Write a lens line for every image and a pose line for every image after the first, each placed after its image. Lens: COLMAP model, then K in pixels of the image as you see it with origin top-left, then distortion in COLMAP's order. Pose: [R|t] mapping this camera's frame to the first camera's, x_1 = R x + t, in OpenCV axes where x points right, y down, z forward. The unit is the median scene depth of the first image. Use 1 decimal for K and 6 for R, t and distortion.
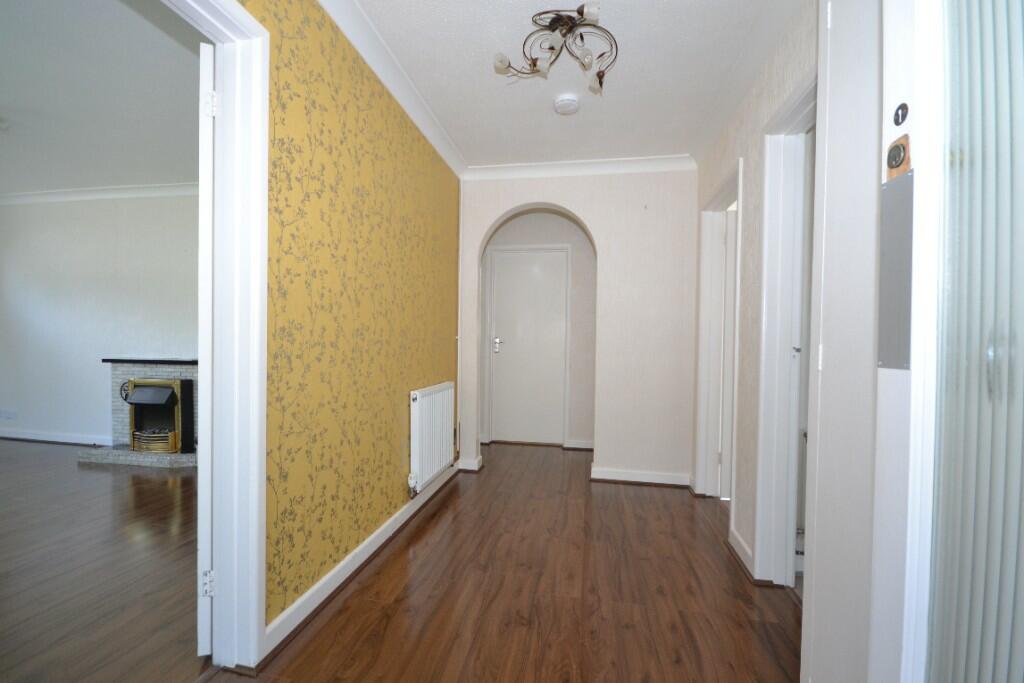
lens RADIAL K [[465.9, 0, 512.0], [0, 465.9, 341.5], [0, 0, 1]] dist [-0.002081, -0.001153]
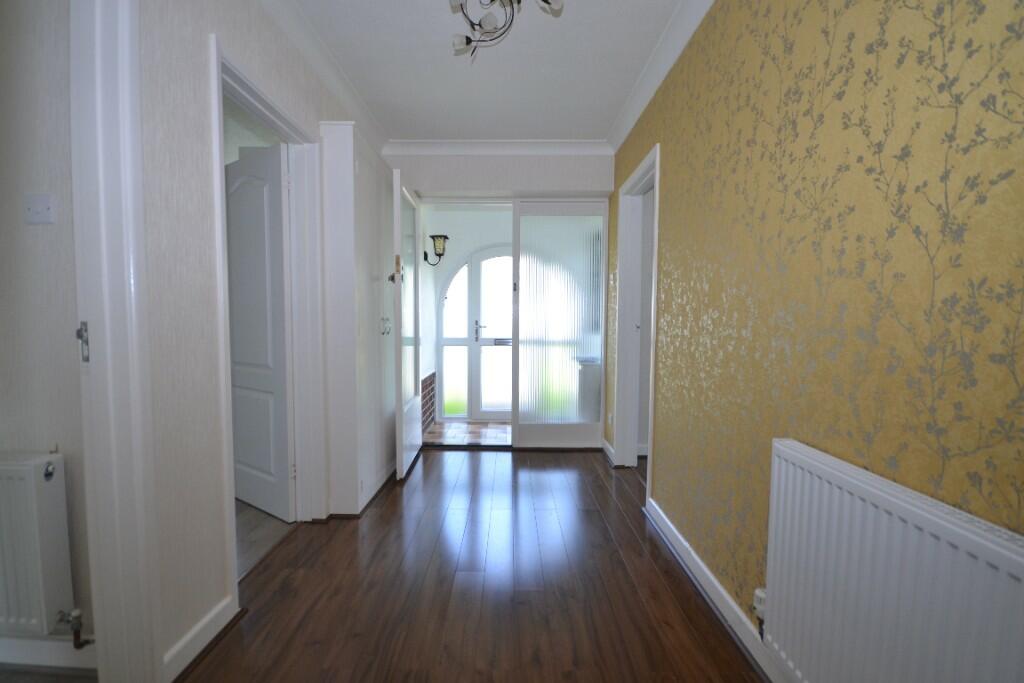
lens RADIAL K [[465.9, 0, 512.0], [0, 465.9, 341.5], [0, 0, 1]] dist [-0.002081, -0.001153]
pose [[-0.985185, -0.003611, -0.171456, 0.122966], [-0.010959, 0.999060, 0.041933, -0.000704], [0.171143, 0.043191, -0.984299, 1.440082]]
